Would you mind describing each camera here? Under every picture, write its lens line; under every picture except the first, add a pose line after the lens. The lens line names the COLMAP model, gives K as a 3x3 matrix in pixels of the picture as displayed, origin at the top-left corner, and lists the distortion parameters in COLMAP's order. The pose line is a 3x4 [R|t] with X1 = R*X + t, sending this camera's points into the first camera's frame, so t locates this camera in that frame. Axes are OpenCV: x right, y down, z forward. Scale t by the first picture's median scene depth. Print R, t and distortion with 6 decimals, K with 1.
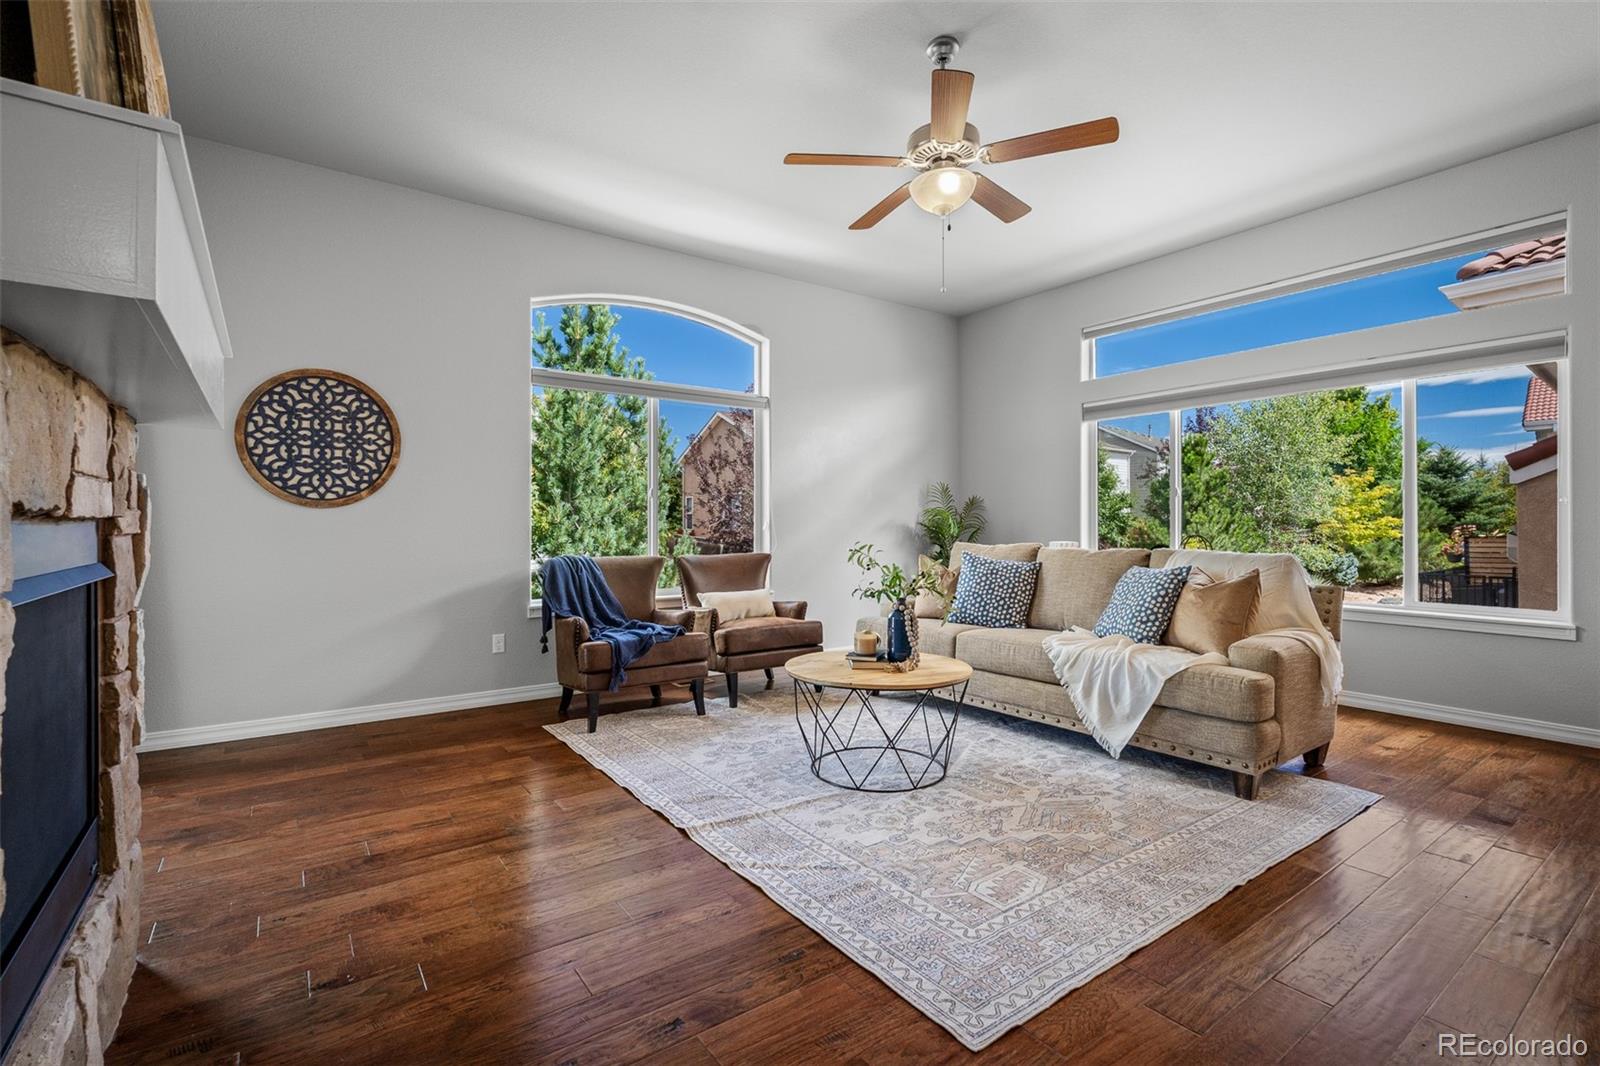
lens RADIAL K [[709.3, 0, 804.6], [0, 709.3, 551.9], [0, 0, 1]] dist [-0.008397, 0.001020]
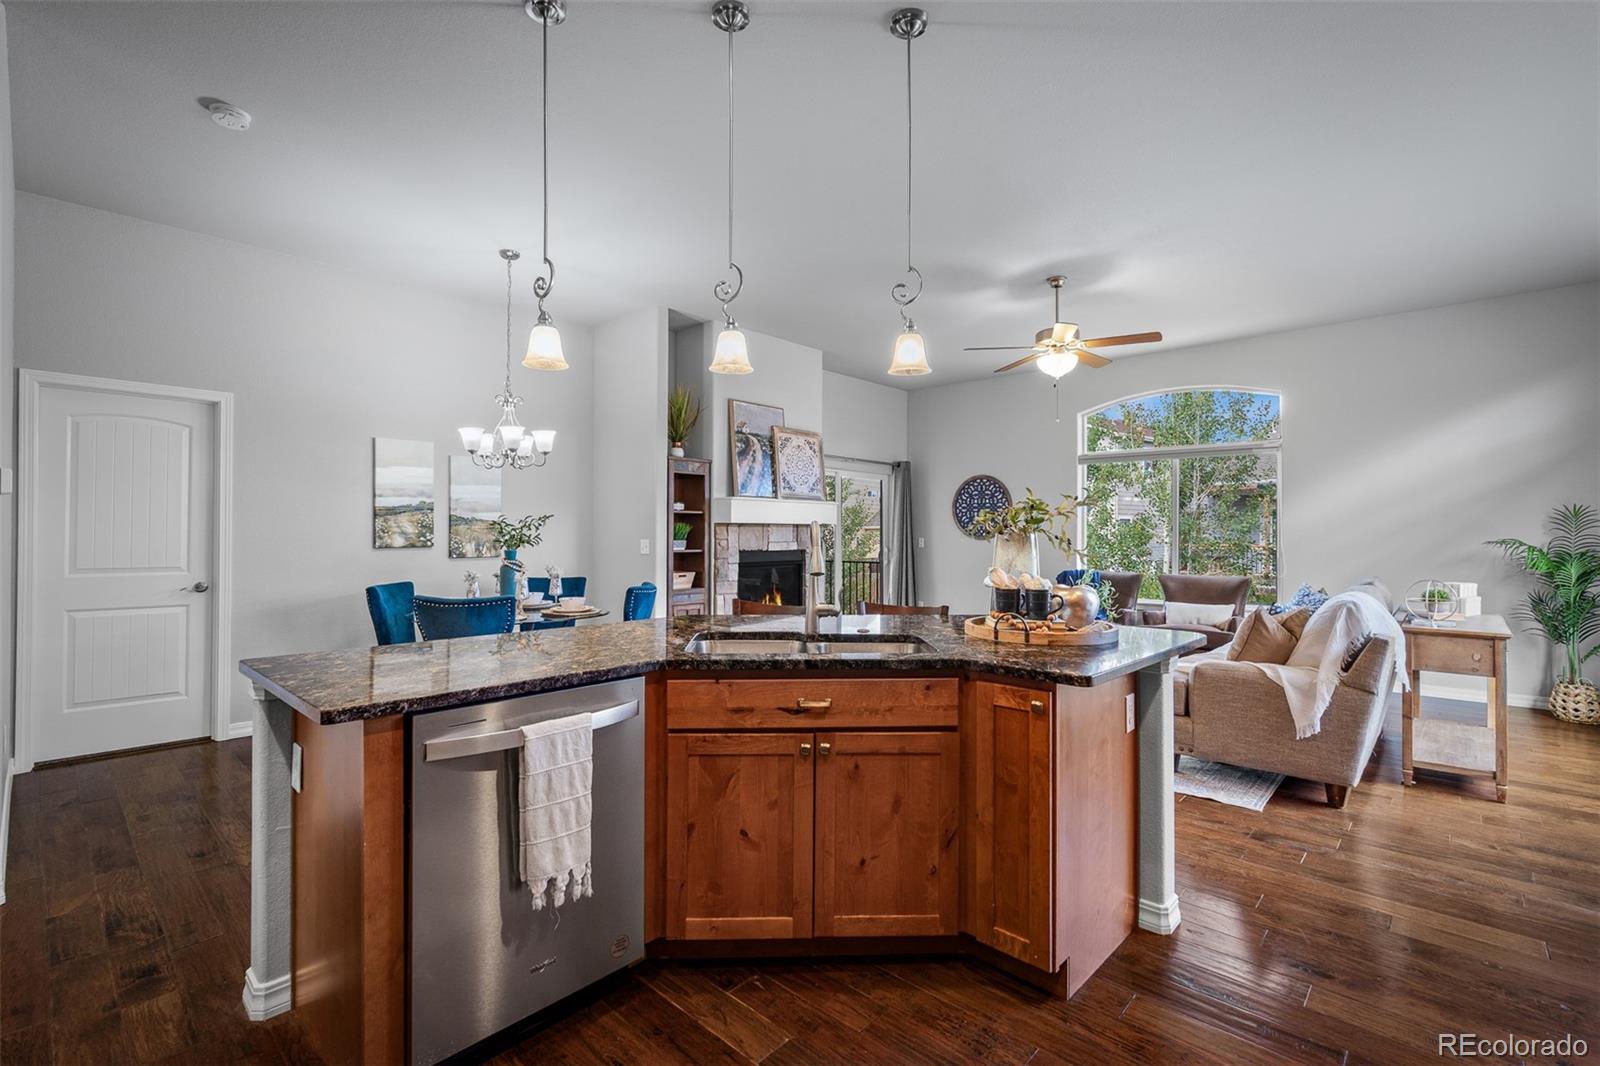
lens RADIAL K [[709.3, 0, 808.3], [0, 709.3, 527.2], [0, 0, 1]] dist [-0.008397, 0.001020]
pose [[0.199560, -0.012065, -0.979811, 1.368074], [-0.037688, 0.999090, -0.019978, -0.039942], [0.979161, 0.040914, 0.198924, 0.071329]]
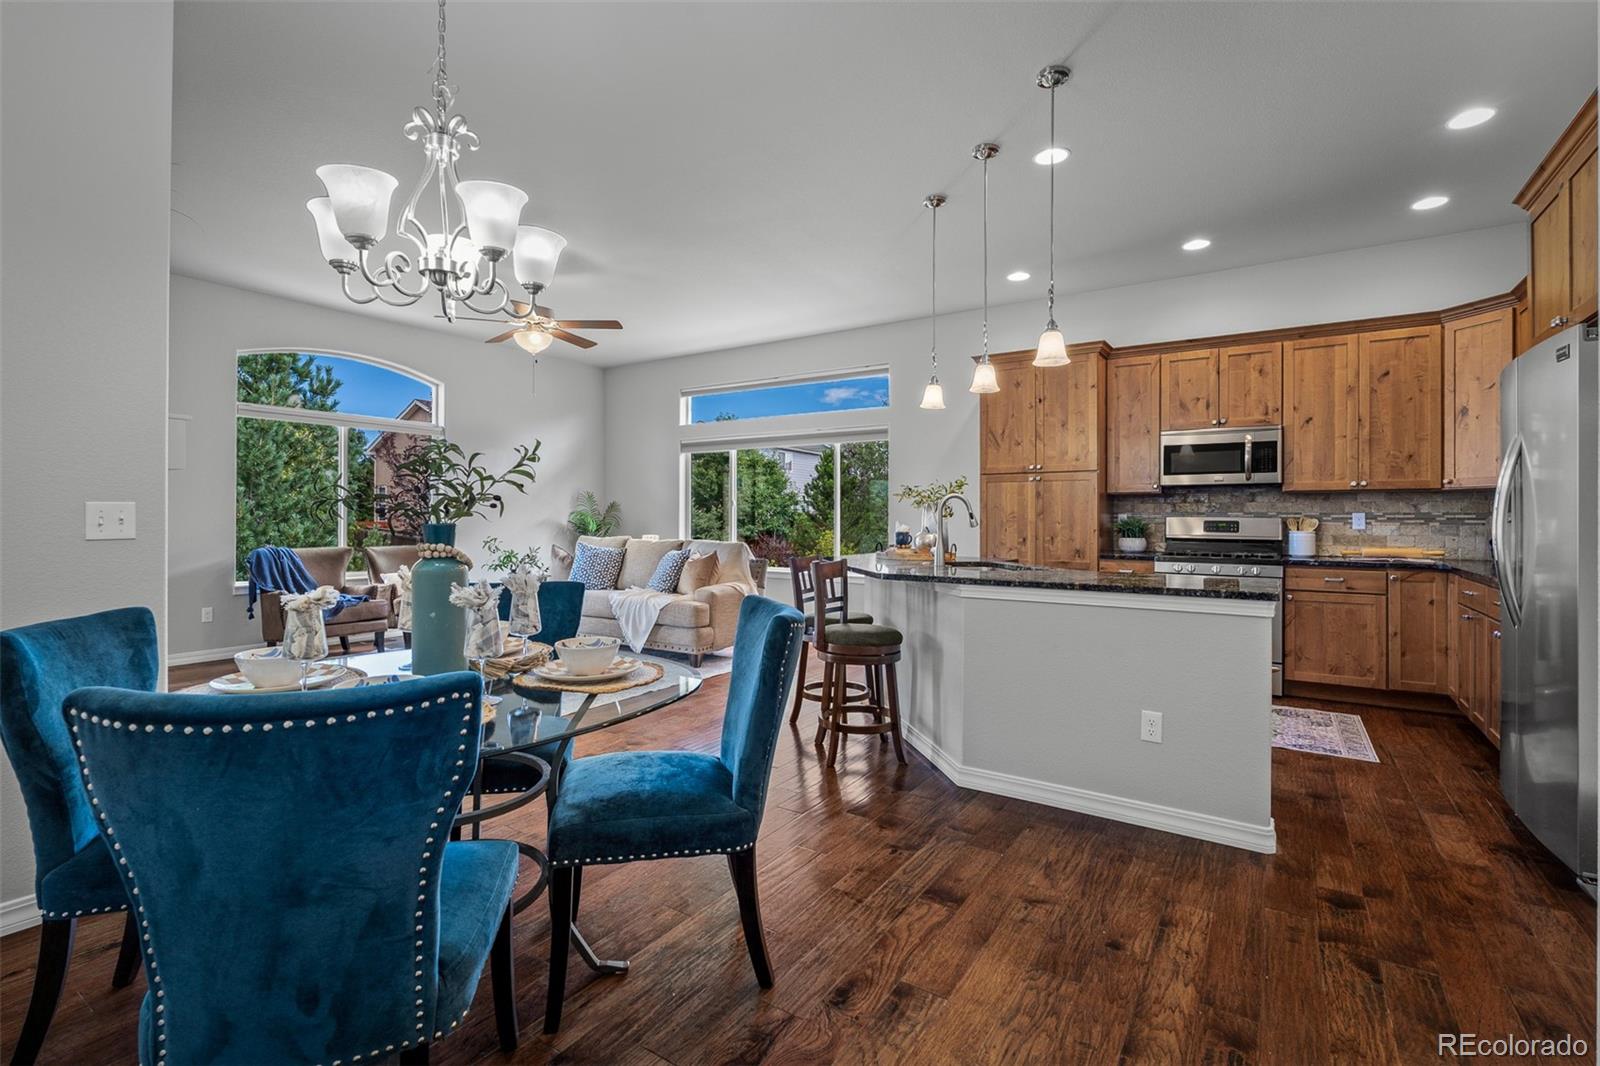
lens RADIAL K [[709.3, 0, 786.3], [0, 709.3, 526.1], [0, 0, 1]] dist [-0.008397, 0.001020]
pose [[0.937835, 0.000923, 0.347081, 0.134242], [0.007596, 0.999702, -0.023183, 0.005127], [-0.346999, 0.024378, 0.937549, -0.680034]]
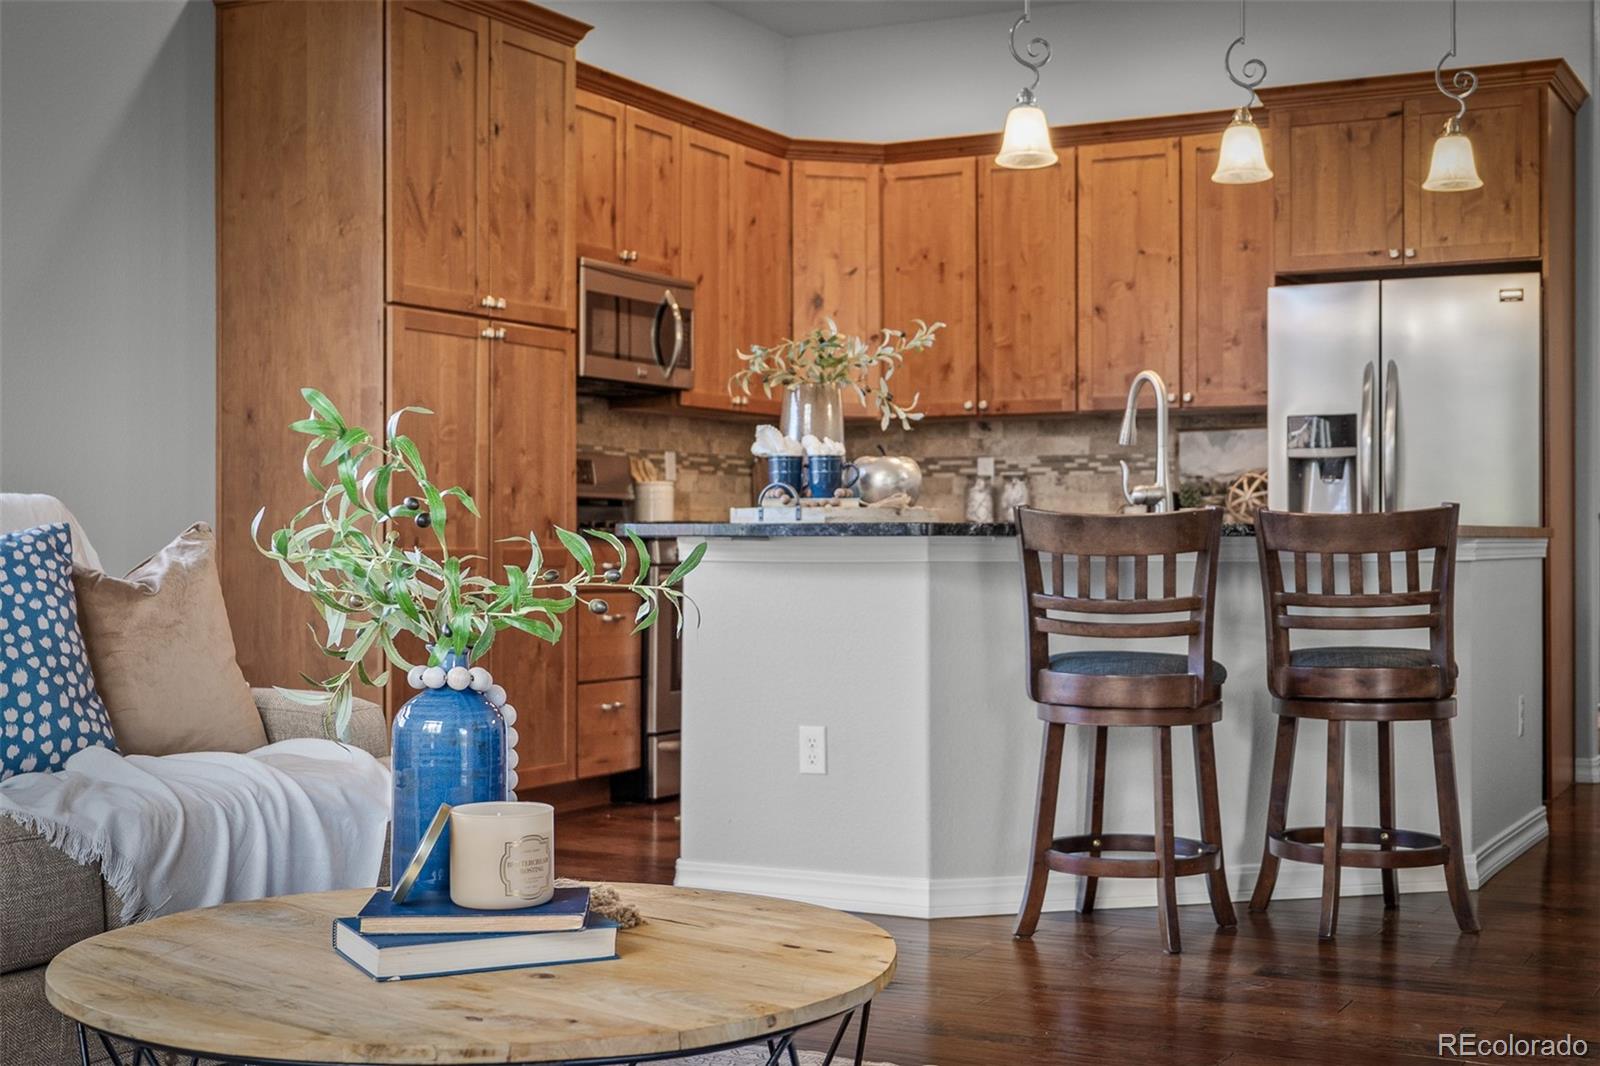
lens RADIAL K [[2119.5, 0, 790.1], [0, 2119.5, 529.9], [0, 0, 1]] dist [0.019663, 0.000000]
pose [[-0.435727, 0.006613, 0.900055, -0.474592], [0.031744, 0.999464, 0.008024, 0.026098], [-0.899519, 0.032068, -0.435703, 1.052061]]
